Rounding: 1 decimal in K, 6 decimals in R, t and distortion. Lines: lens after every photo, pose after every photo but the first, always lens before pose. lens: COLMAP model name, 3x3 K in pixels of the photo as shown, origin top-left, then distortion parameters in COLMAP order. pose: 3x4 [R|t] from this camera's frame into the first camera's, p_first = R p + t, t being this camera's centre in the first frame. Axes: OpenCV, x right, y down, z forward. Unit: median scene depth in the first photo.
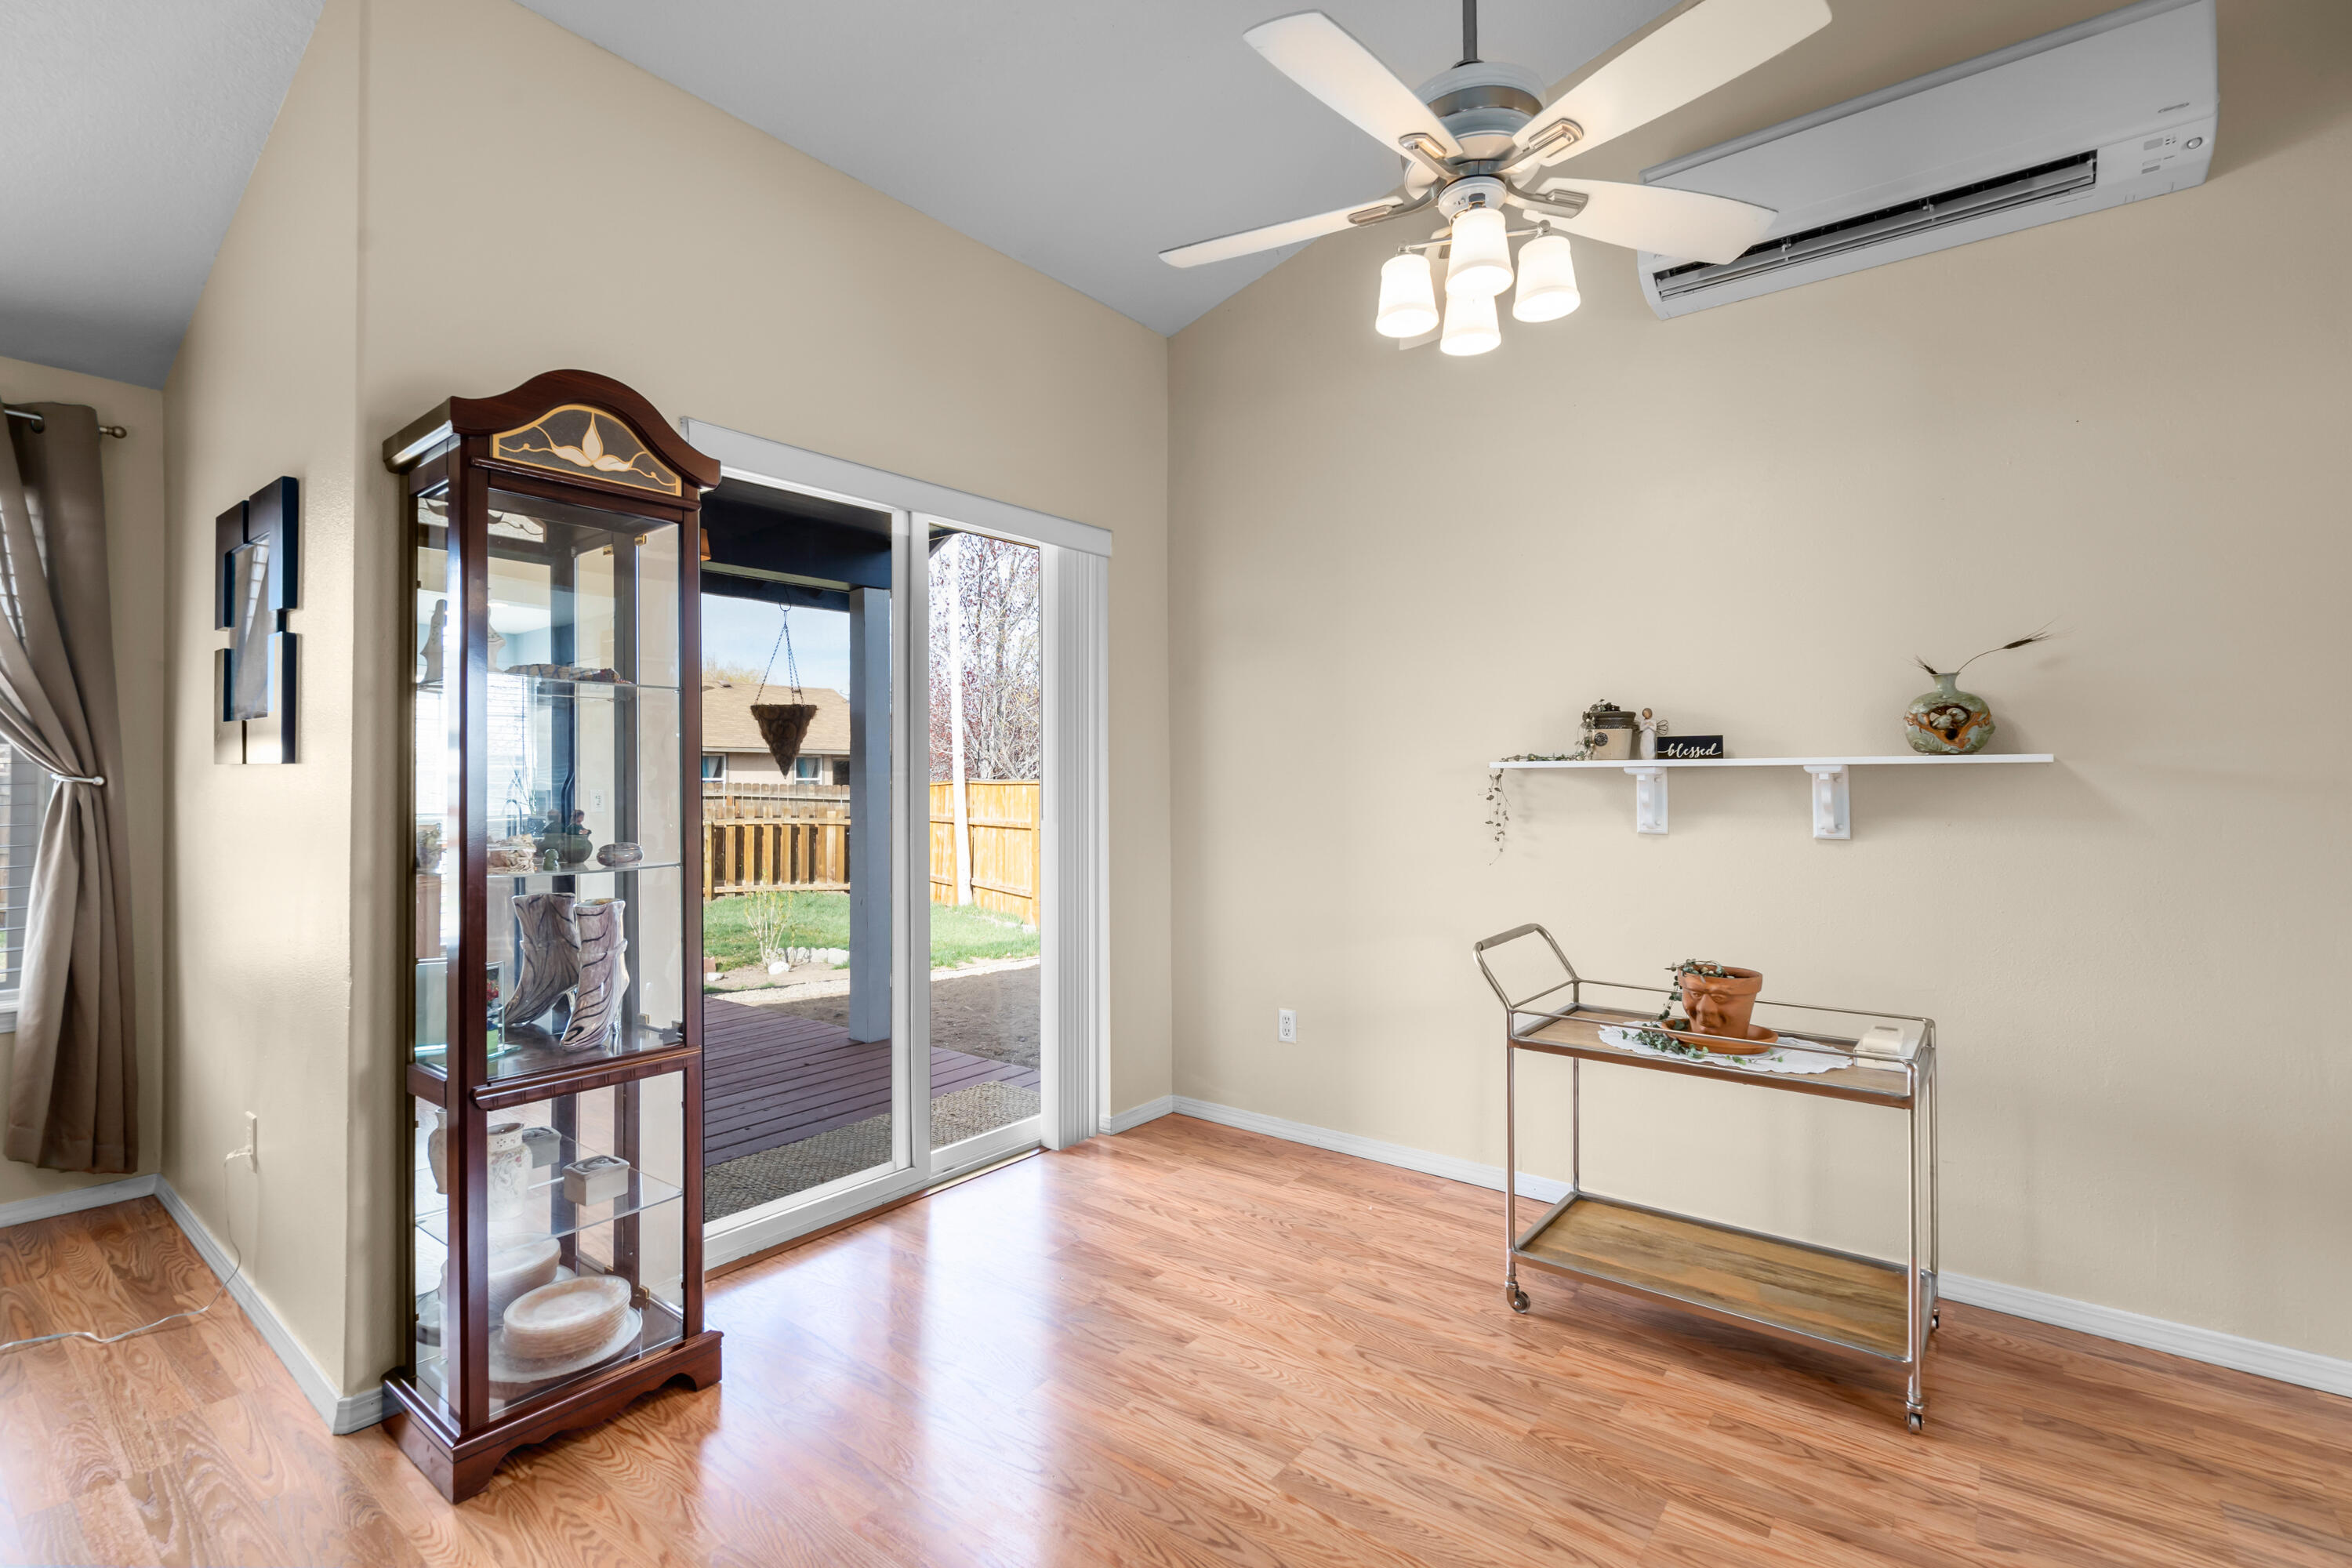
lens RADIAL K [[1073.8, 0, 1174.4], [0, 1073.8, 775.2], [0, 0, 1]] dist [0.000106, 0.000115]
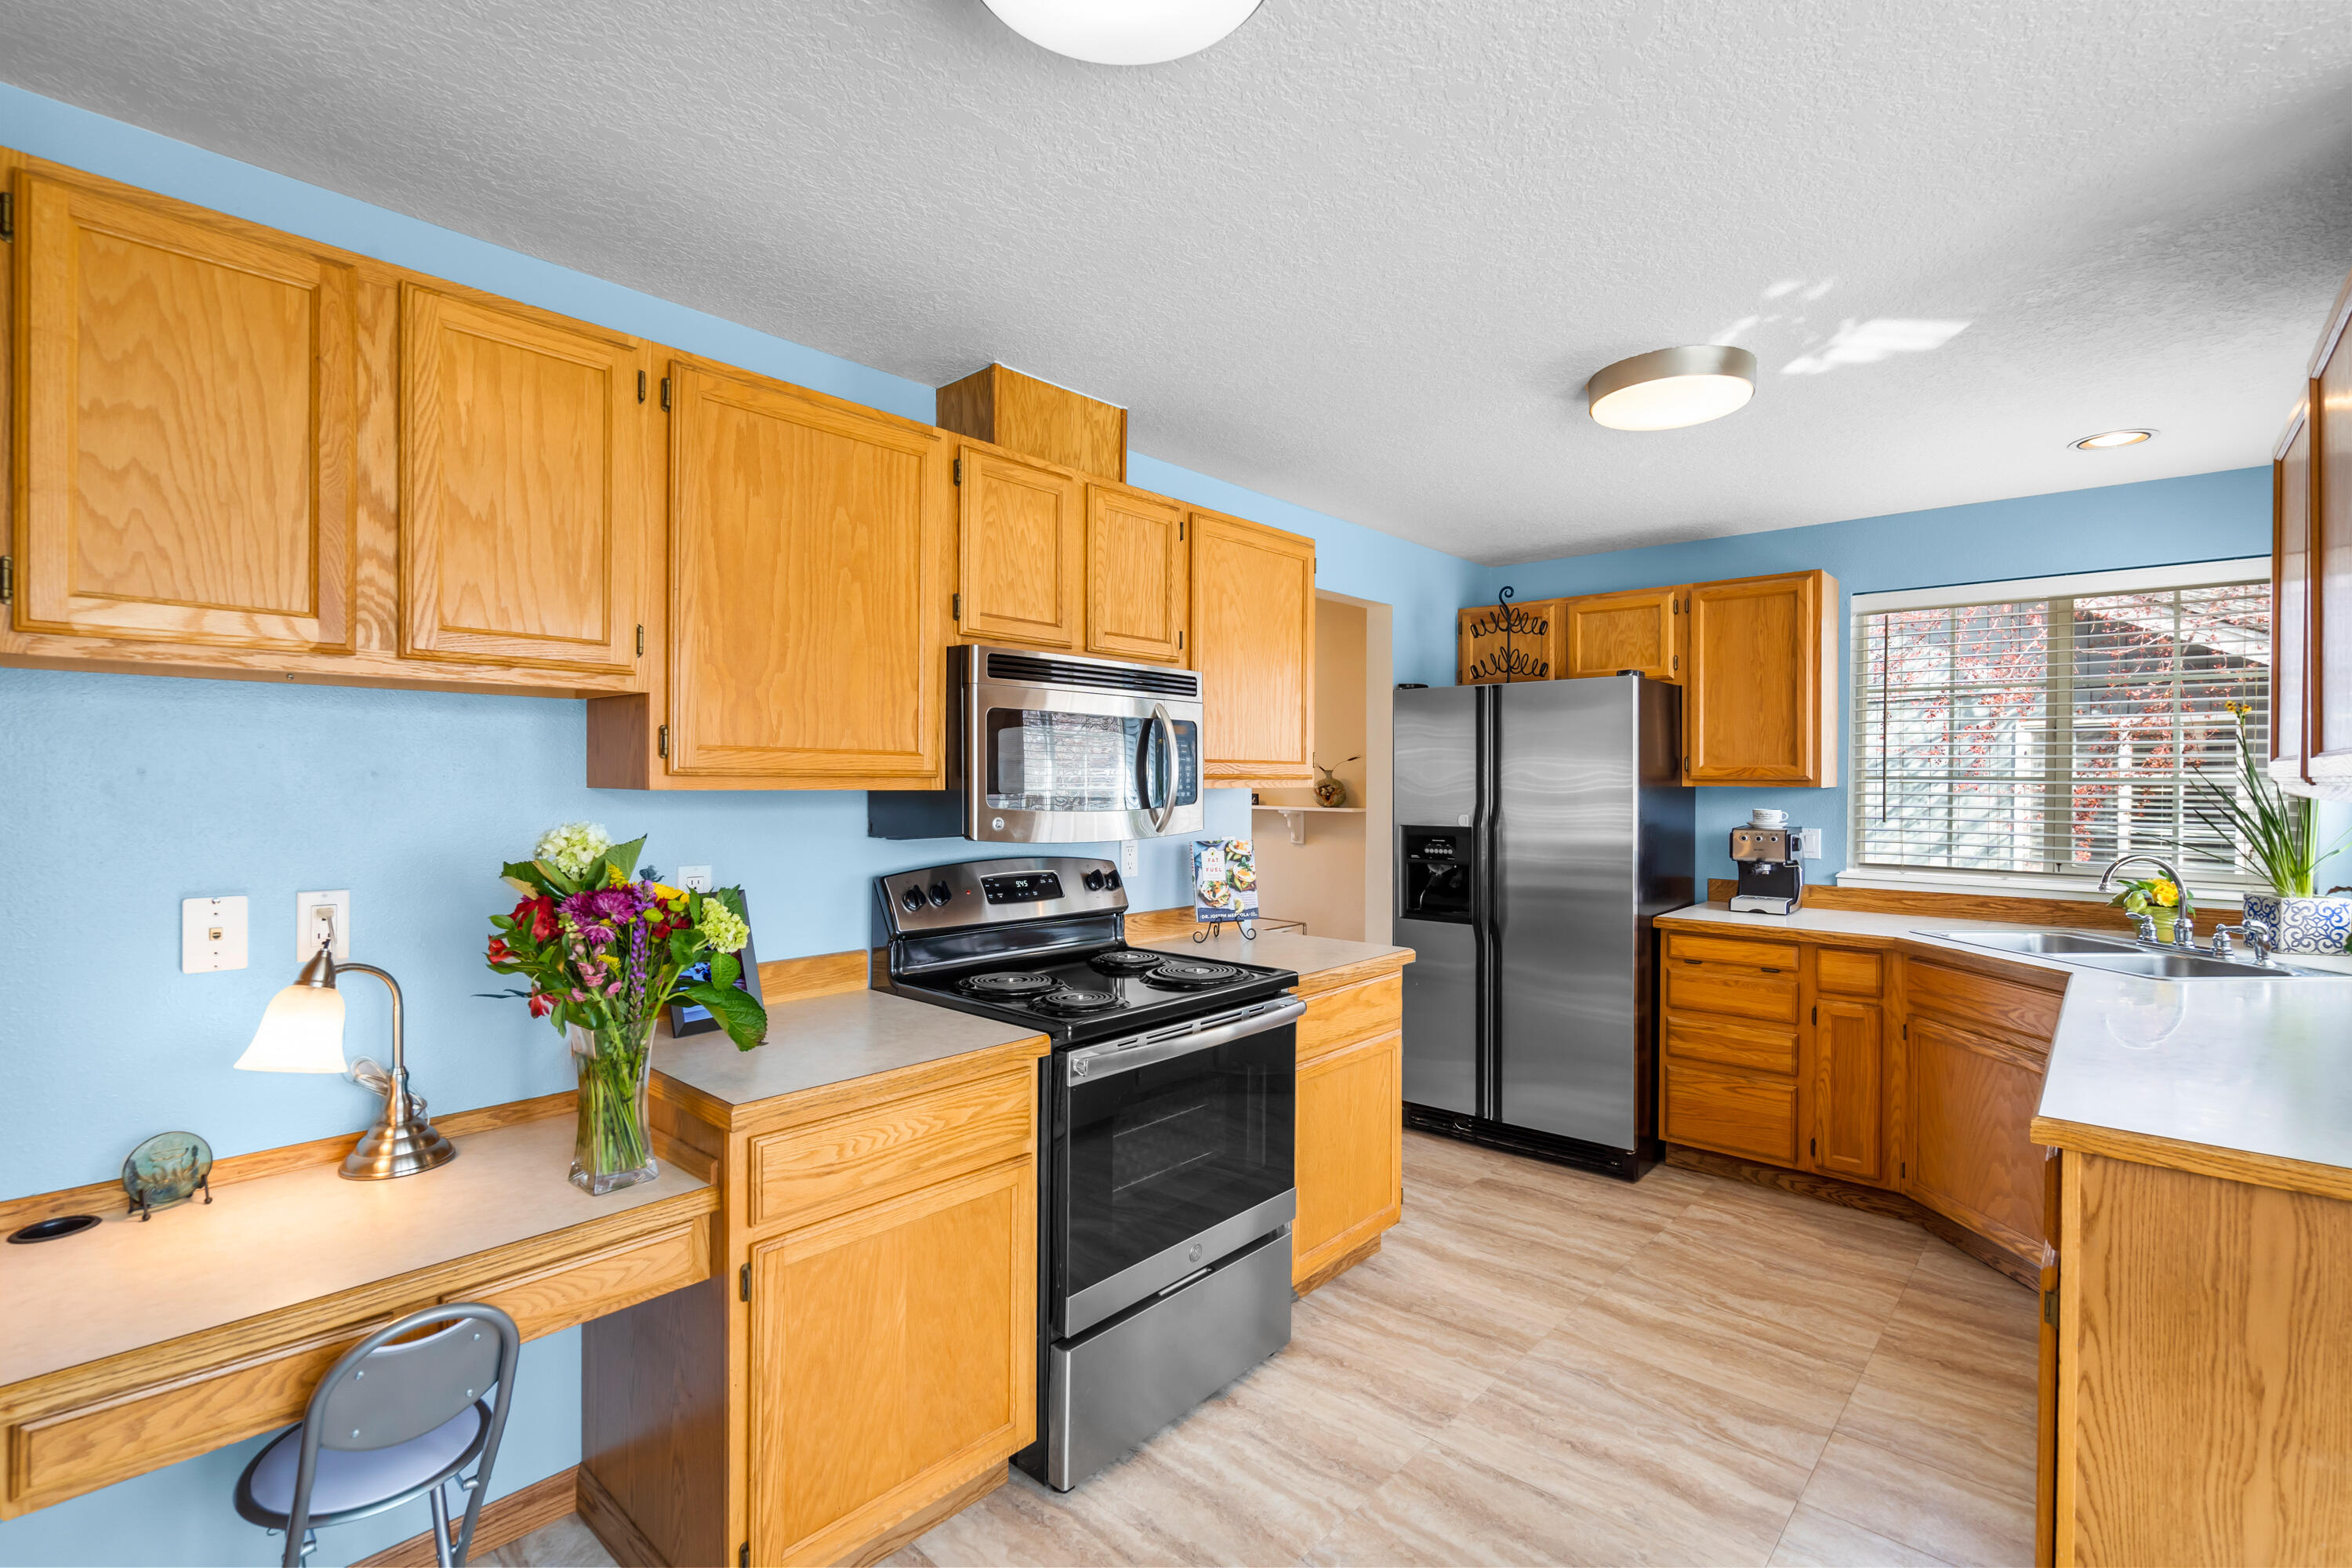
lens RADIAL K [[1063.7, 0, 1169.2], [0, 1063.7, 786.5], [0, 0, 1]] dist [-0.002659, -0.000466]
pose [[0.998081, 0.011713, -0.060811, 0.487402], [-0.010494, 0.999738, 0.020320, -0.095860], [0.061034, -0.019643, 0.997942, -1.139305]]
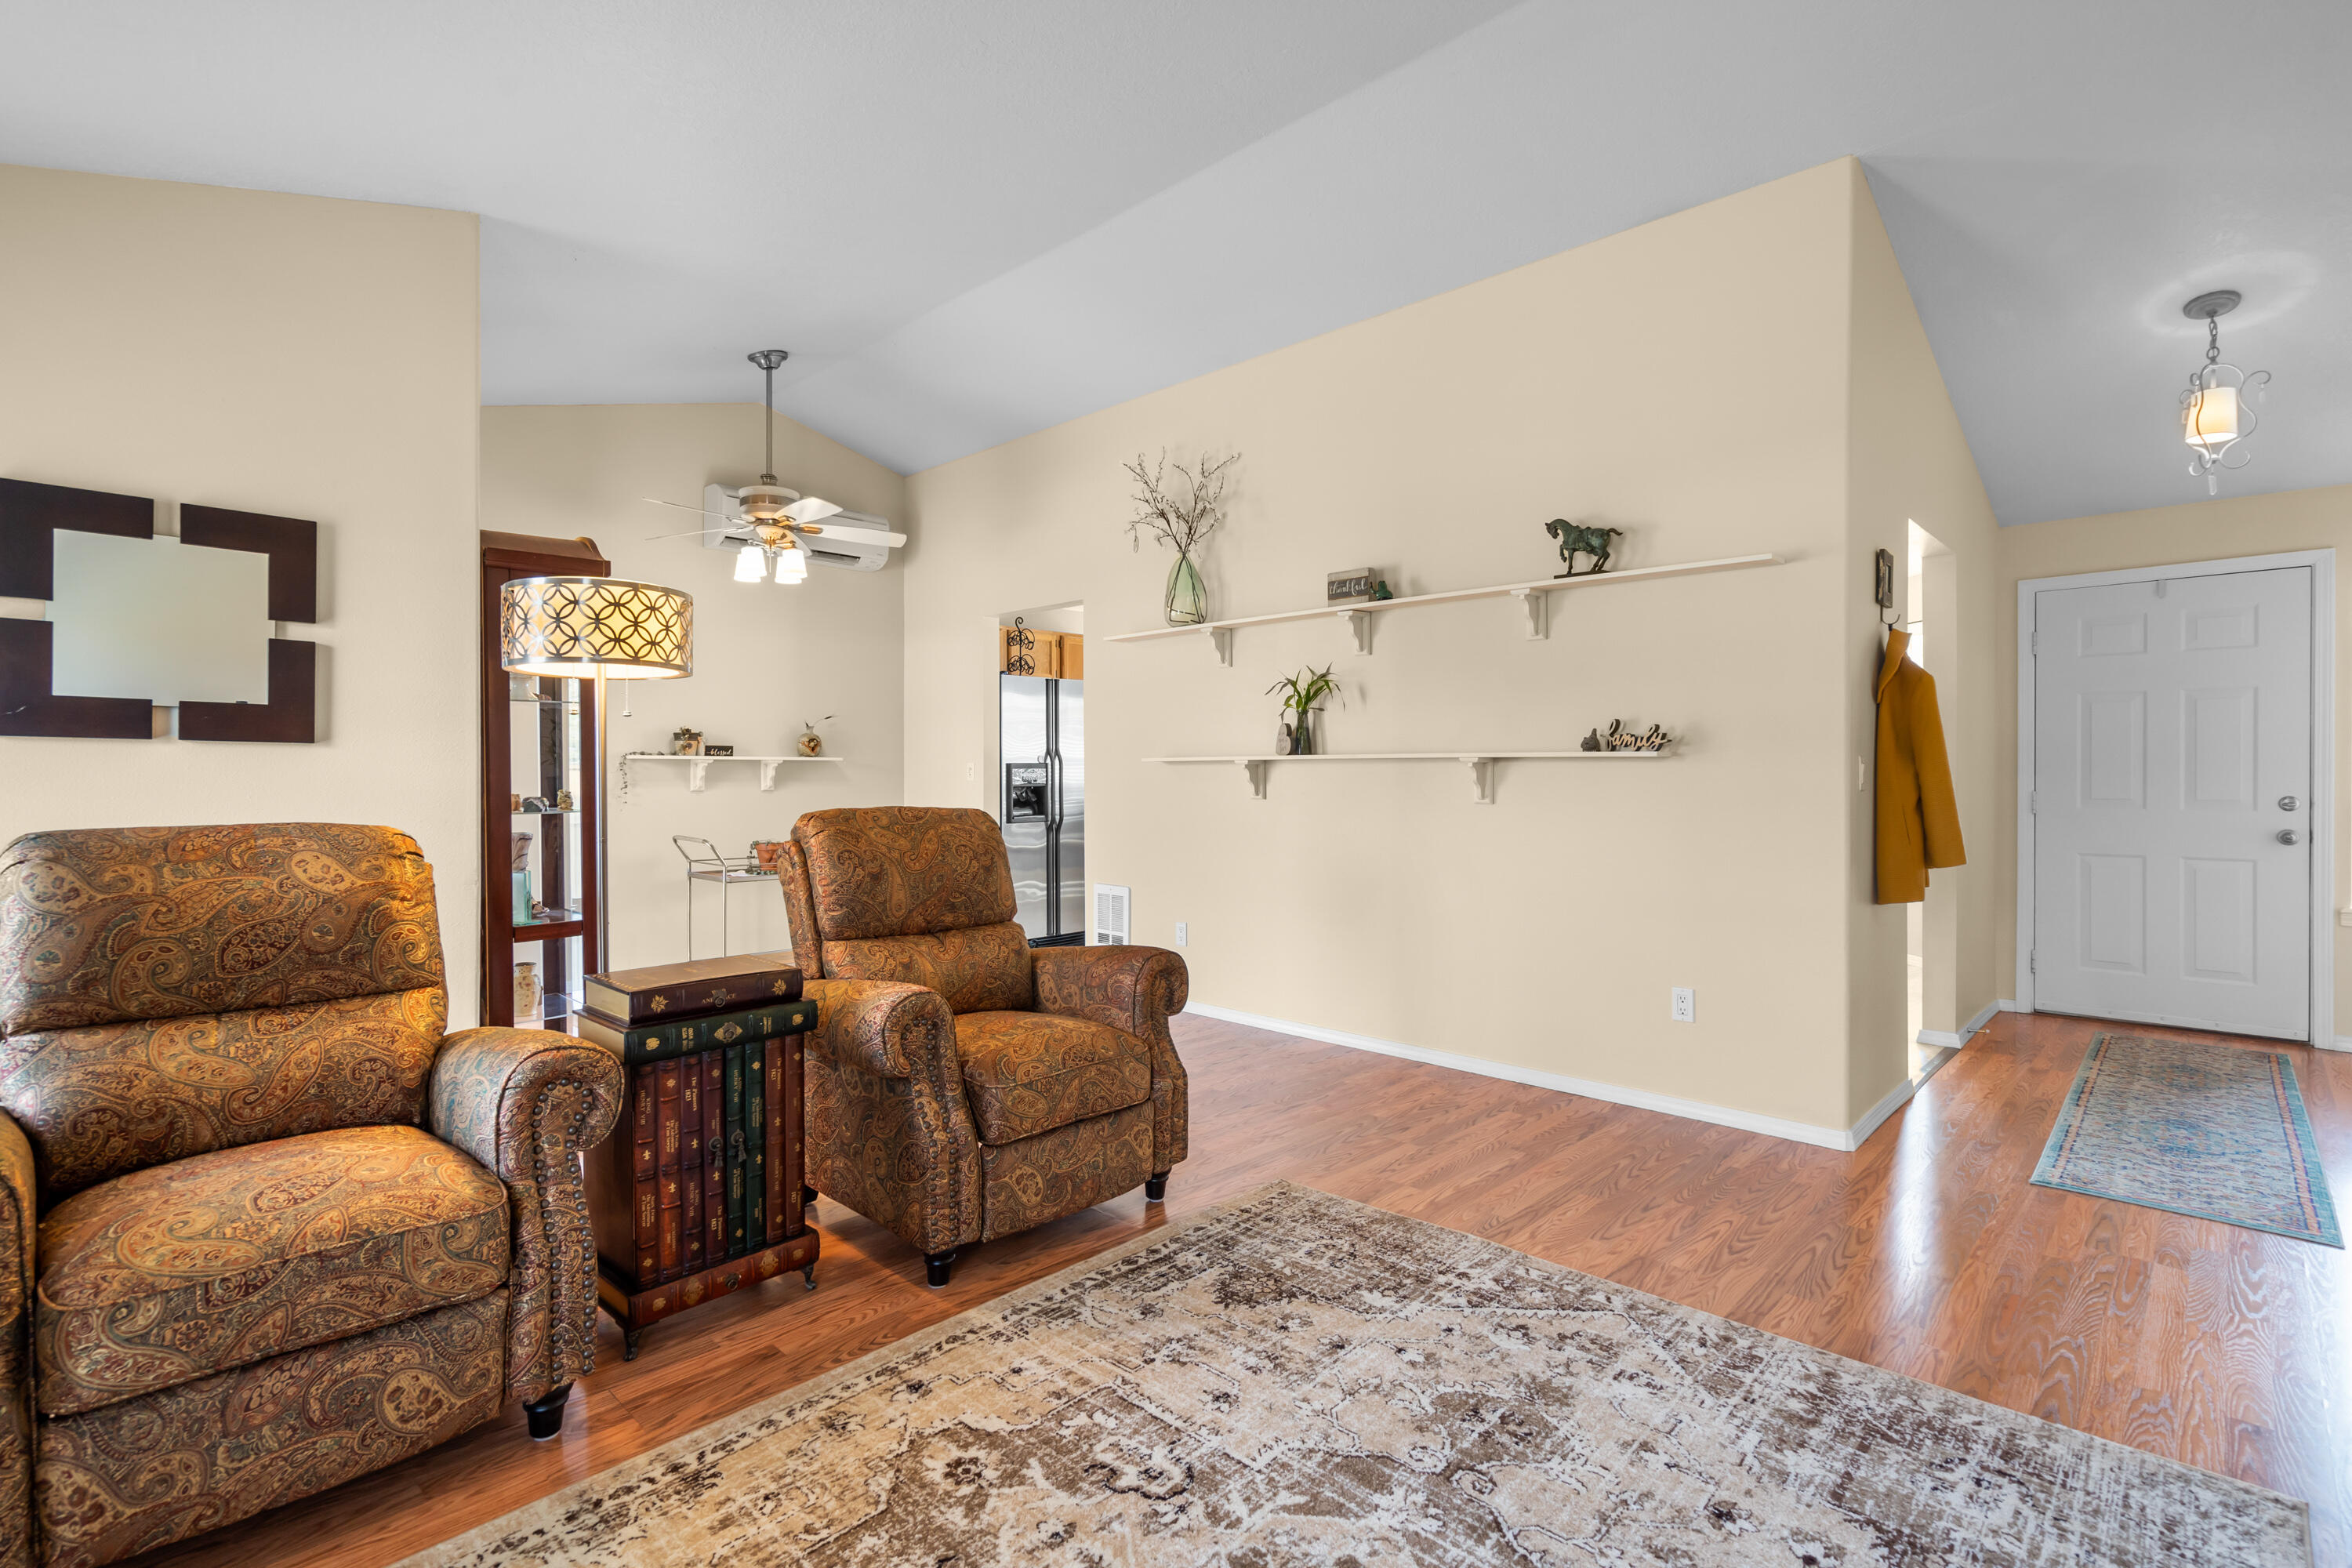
lens RADIAL K [[1083.4, 0, 1167.0], [0, 1083.4, 790.4], [0, 0, 1]] dist [-0.000629, -0.001008]
pose [[0.104713, -0.012674, 0.994422, -1.723857], [-0.009739, 0.999858, 0.013769, 0.015923], [-0.994455, -0.011126, 0.104574, -0.148424]]
